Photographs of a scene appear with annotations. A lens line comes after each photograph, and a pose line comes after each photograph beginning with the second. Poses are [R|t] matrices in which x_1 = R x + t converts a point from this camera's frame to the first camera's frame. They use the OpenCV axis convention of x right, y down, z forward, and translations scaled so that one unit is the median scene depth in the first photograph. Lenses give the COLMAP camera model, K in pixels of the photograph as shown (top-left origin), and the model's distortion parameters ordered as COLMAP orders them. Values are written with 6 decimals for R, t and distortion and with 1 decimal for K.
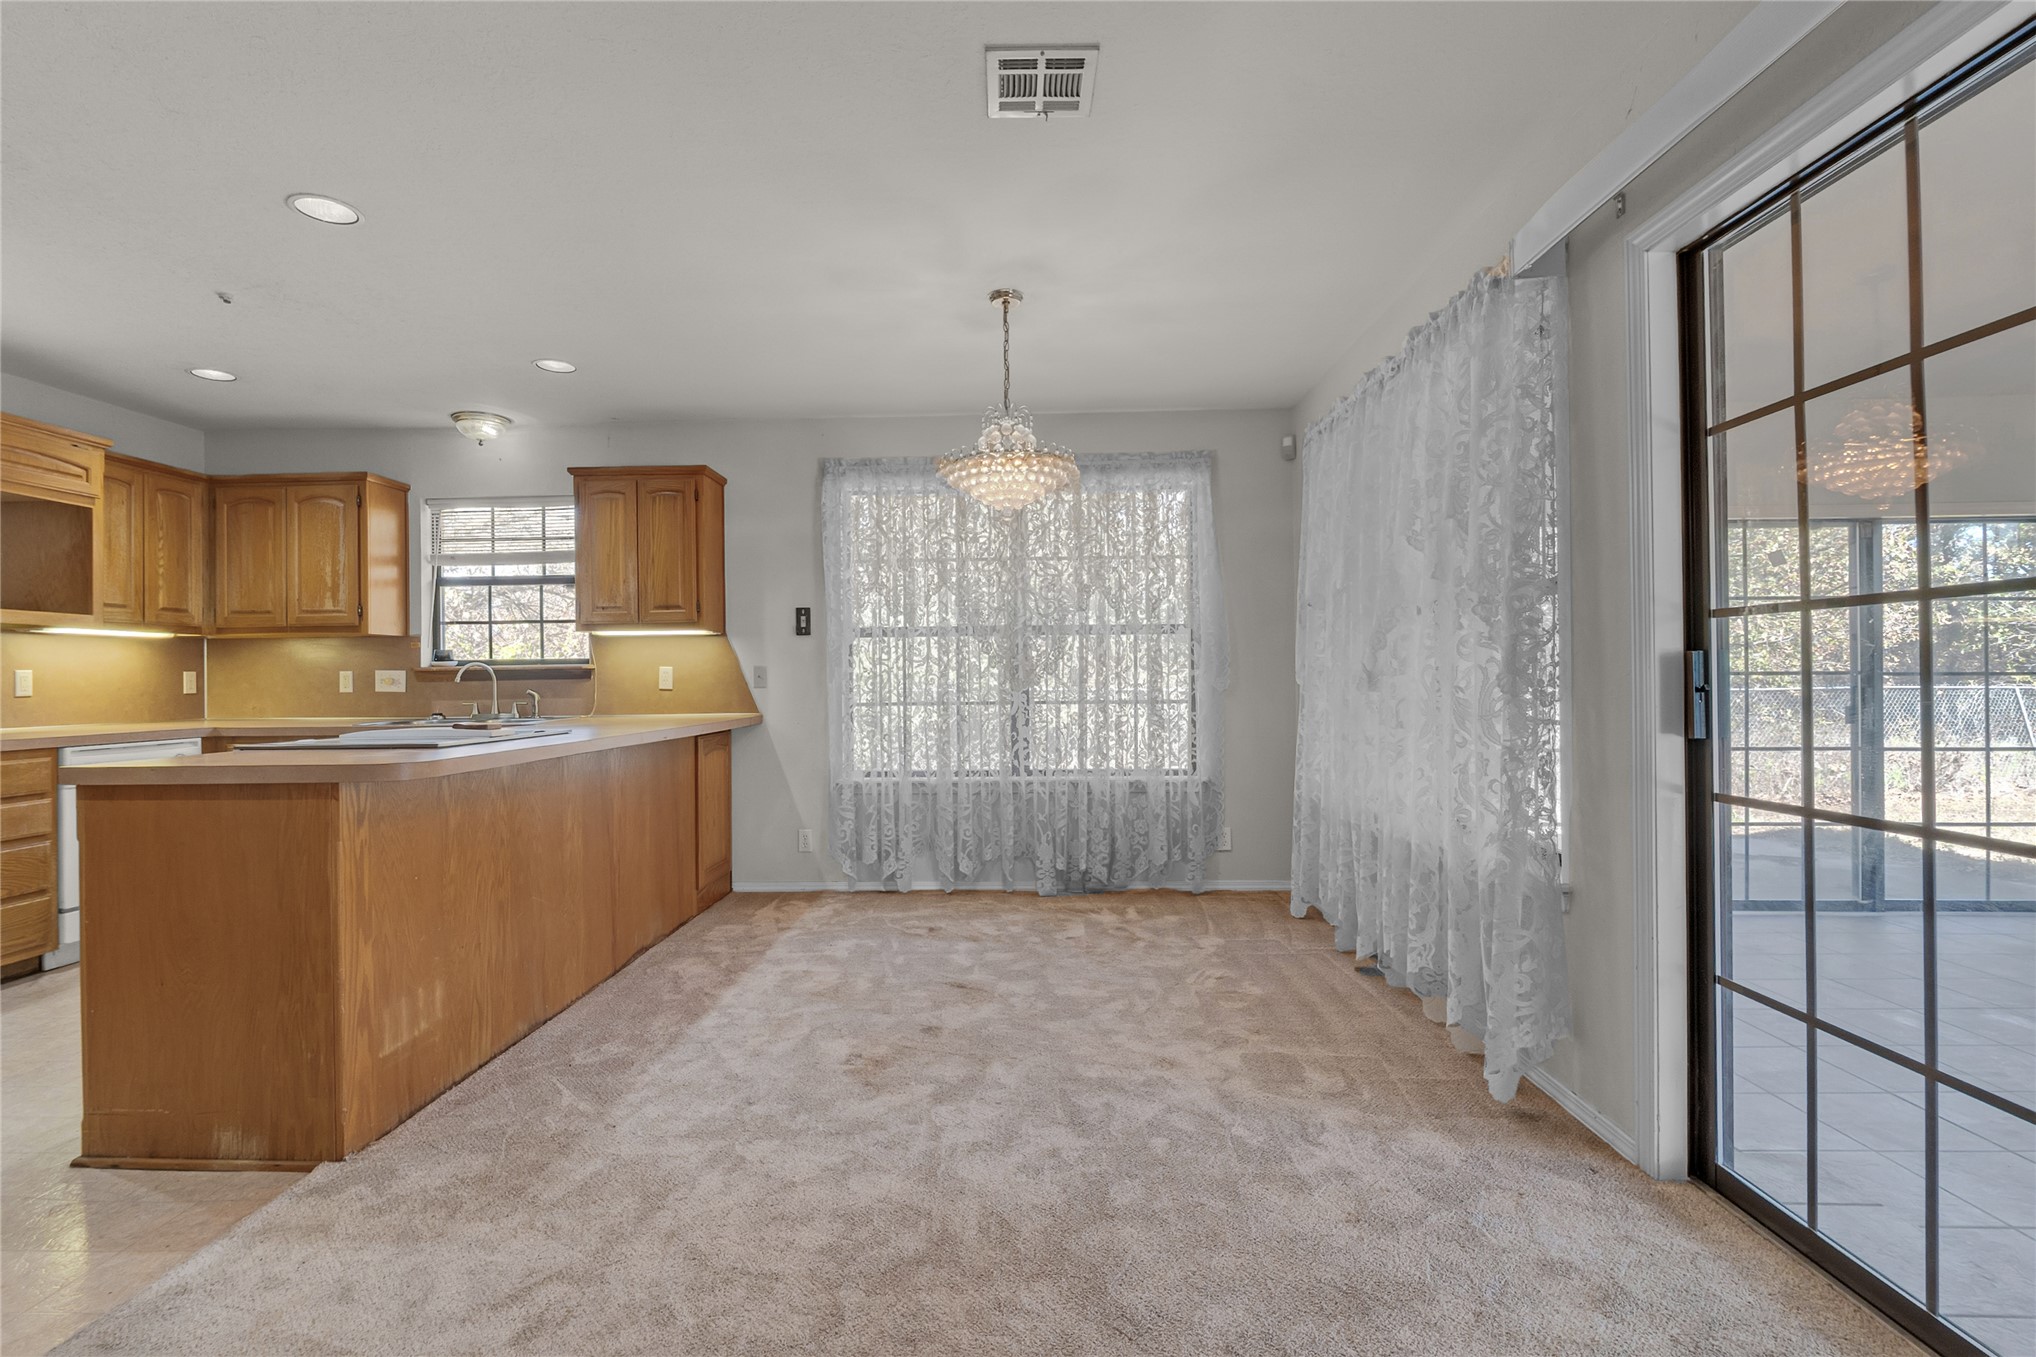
lens RADIAL K [[943.9, 0, 989.6], [0, 943.9, 670.6], [0, 0, 1]] dist [0.000128, 0.001164]
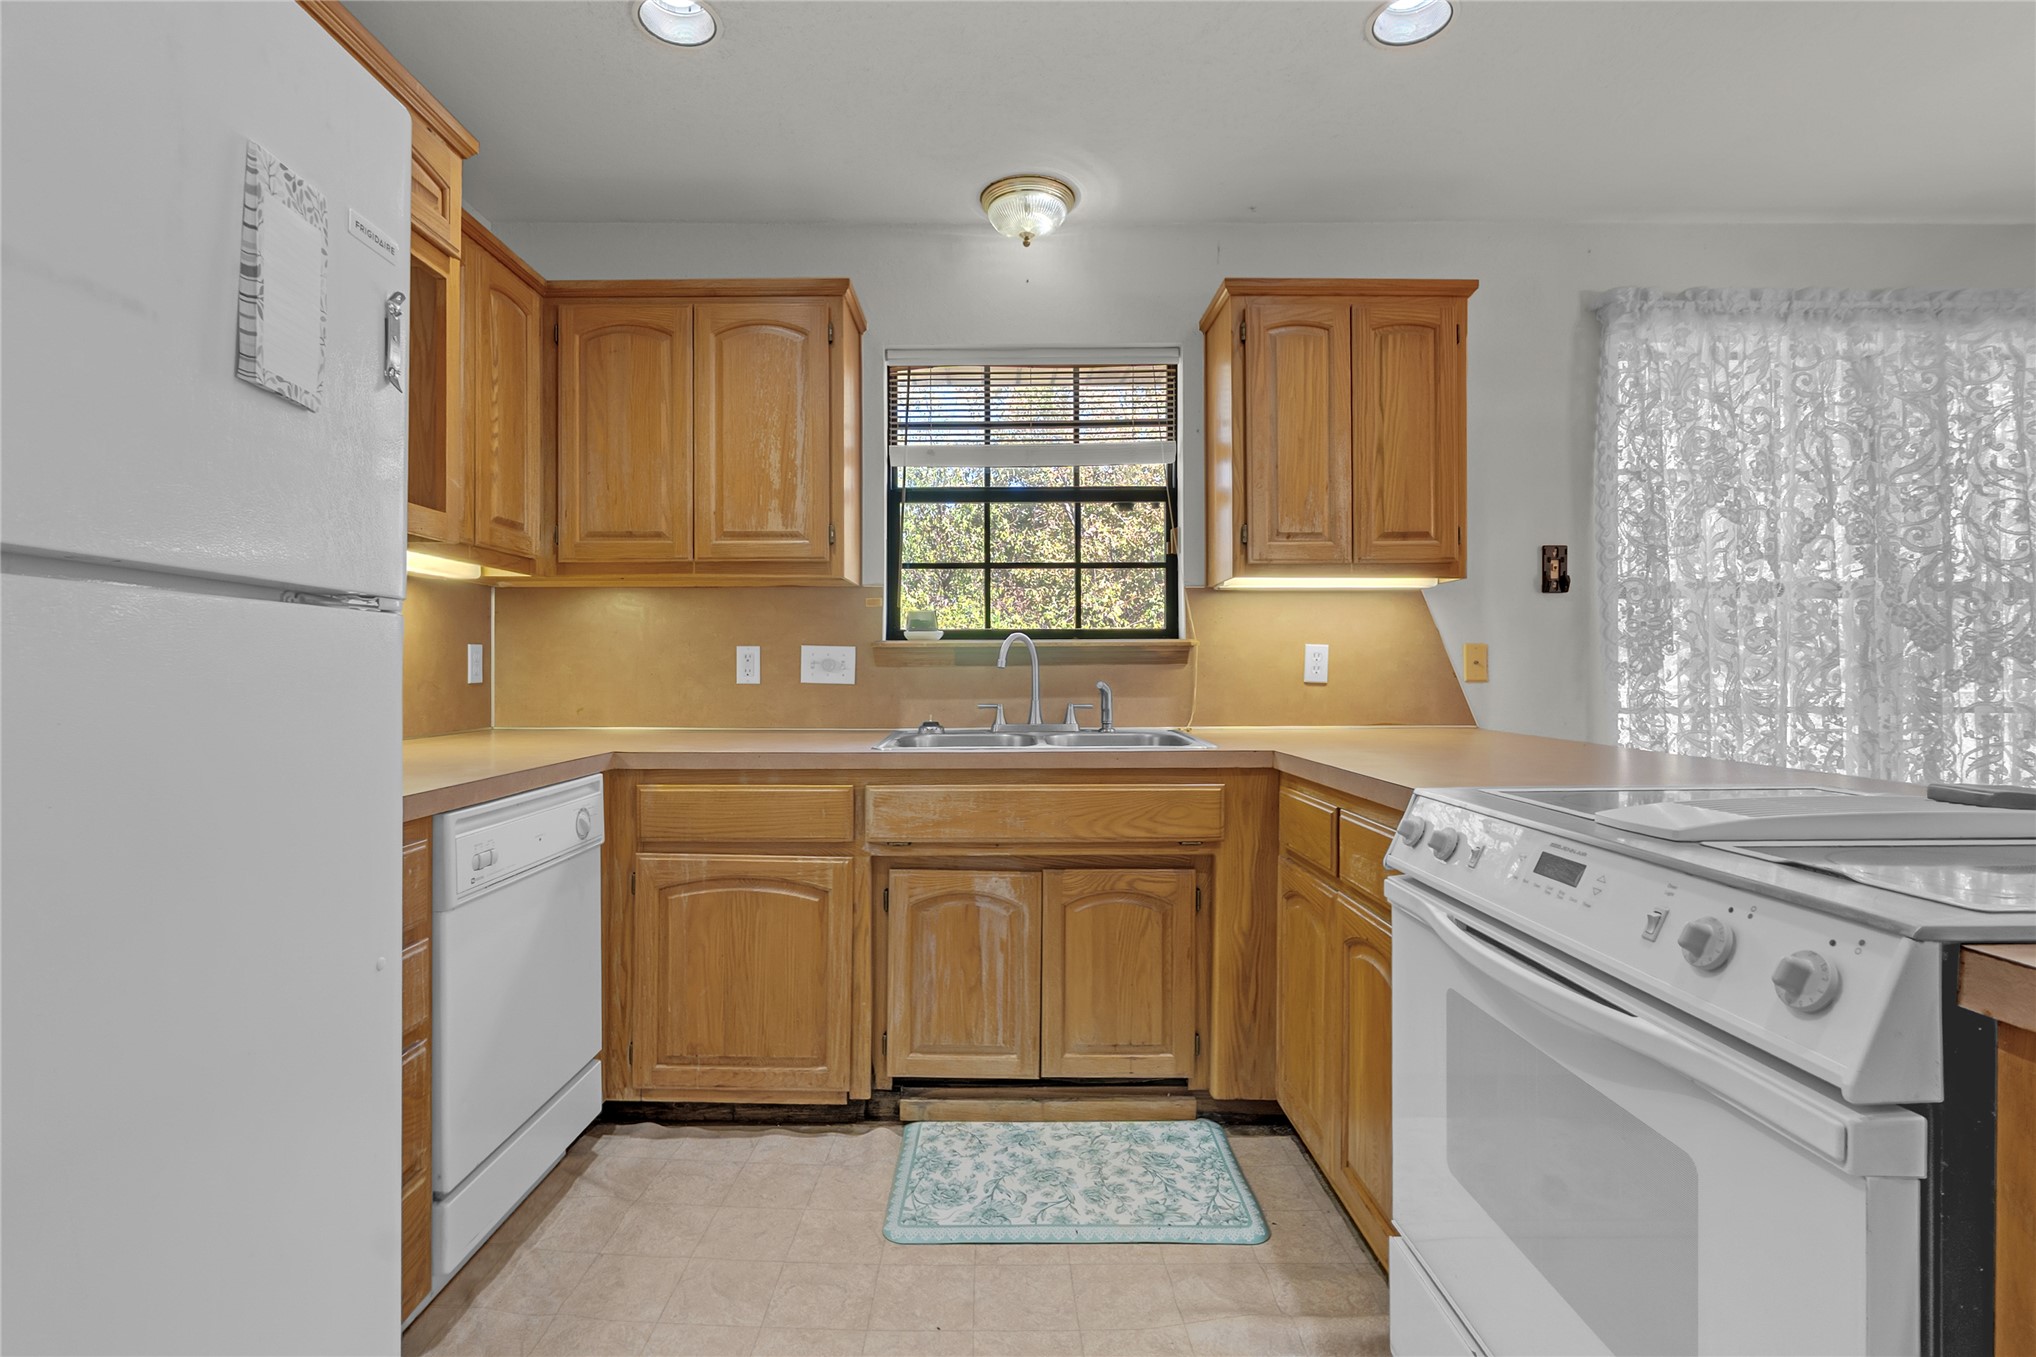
lens RADIAL K [[943.9, 0, 989.6], [0, 943.9, 670.6], [0, 0, 1]] dist [0.000128, 0.001164]
pose [[0.998604, 0.008746, 0.052097, -0.581802], [-0.009270, 0.999909, 0.009823, 0.008495], [-0.052006, -0.010292, 0.998594, 0.433573]]
